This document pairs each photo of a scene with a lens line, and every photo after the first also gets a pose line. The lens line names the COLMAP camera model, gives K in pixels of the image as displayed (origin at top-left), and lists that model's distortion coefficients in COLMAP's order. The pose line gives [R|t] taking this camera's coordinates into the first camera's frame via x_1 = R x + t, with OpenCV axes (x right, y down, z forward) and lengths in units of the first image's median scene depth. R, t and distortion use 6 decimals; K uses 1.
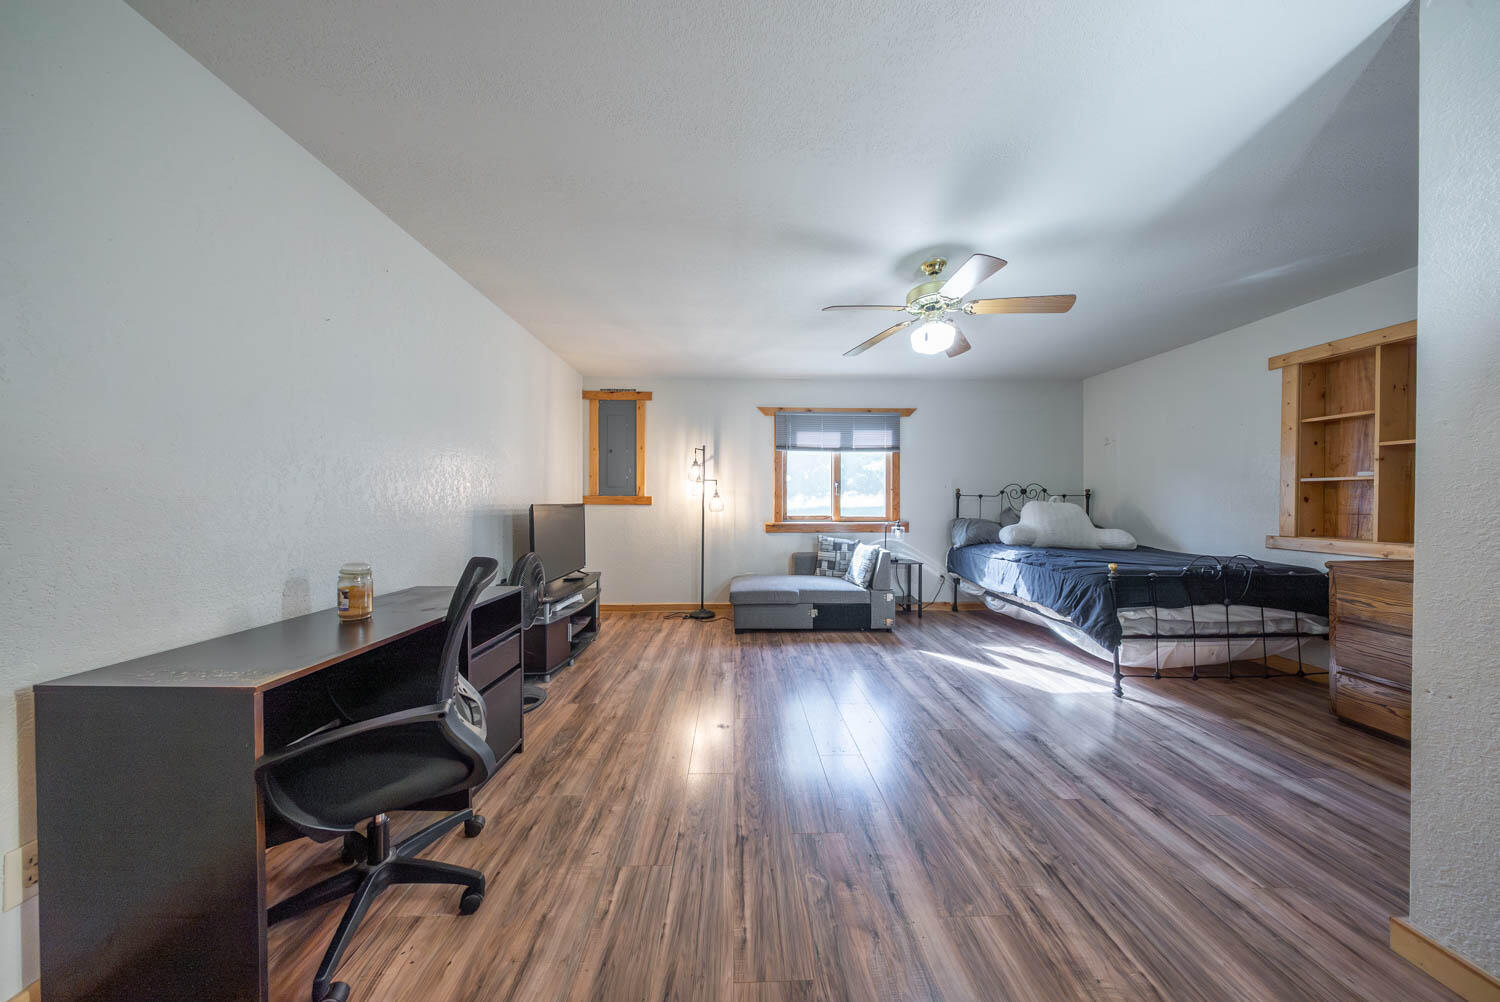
lens RADIAL K [[445.7, 0, 752.6], [0, 445.7, 504.2], [0, 0, 1]] dist [0.001862, -0.000914]
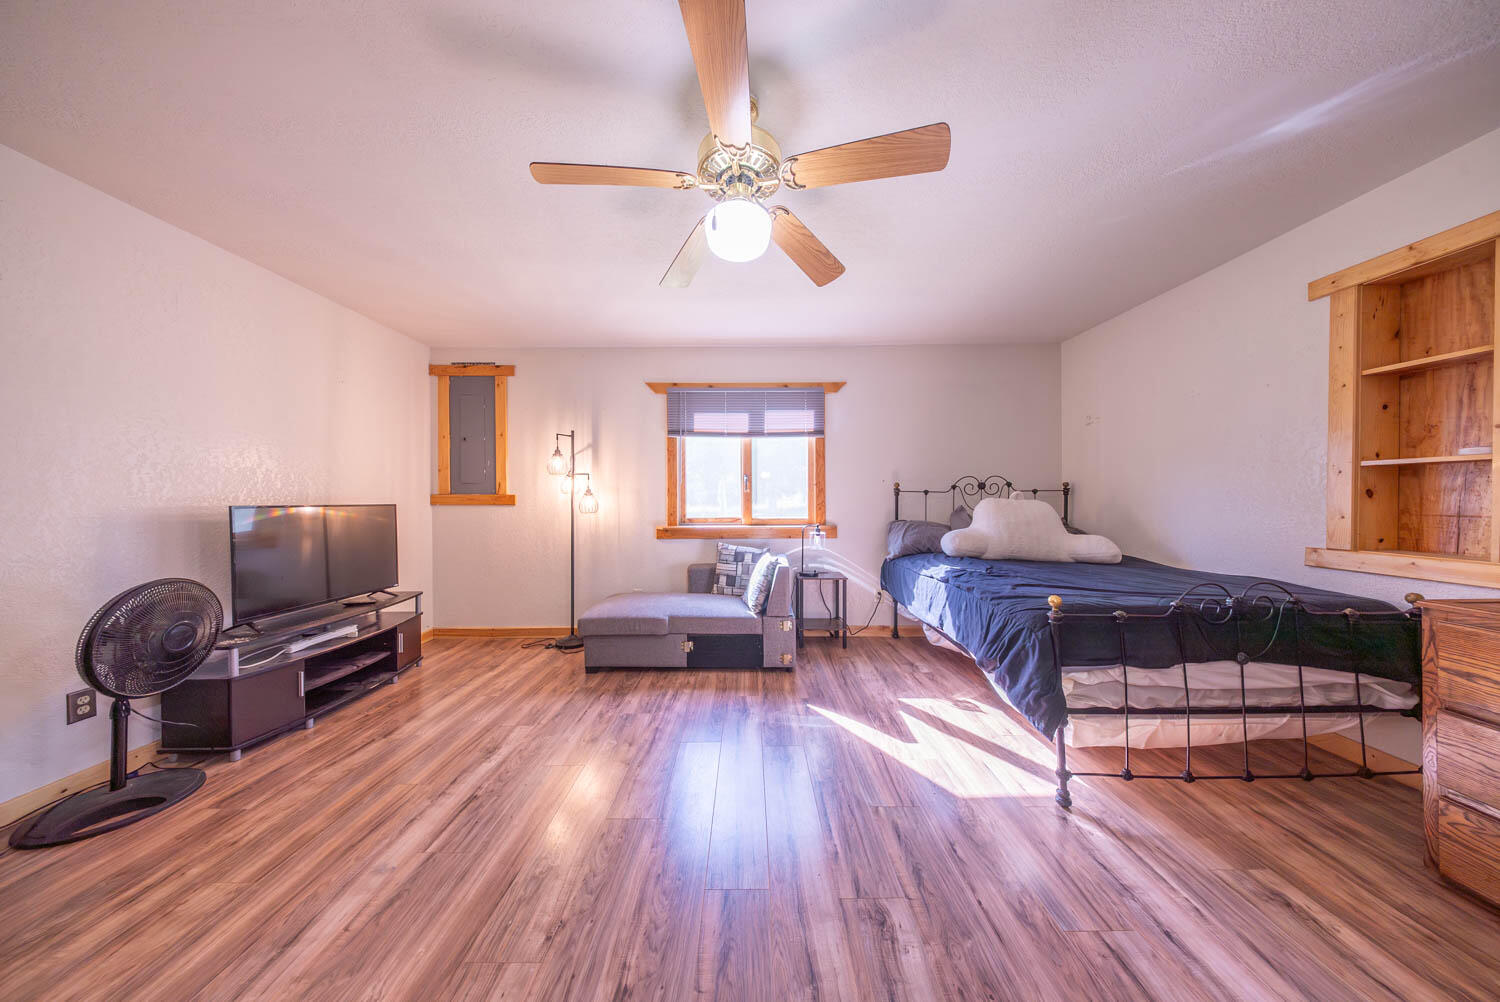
lens RADIAL K [[445.7, 0, 753.6], [0, 445.7, 503.4], [0, 0, 1]] dist [0.001862, -0.000914]
pose [[0.999411, -0.004922, -0.033973, 0.312711], [0.004959, 0.999987, 0.001003, -0.000808], [0.033967, -0.001171, 0.999422, 0.274322]]
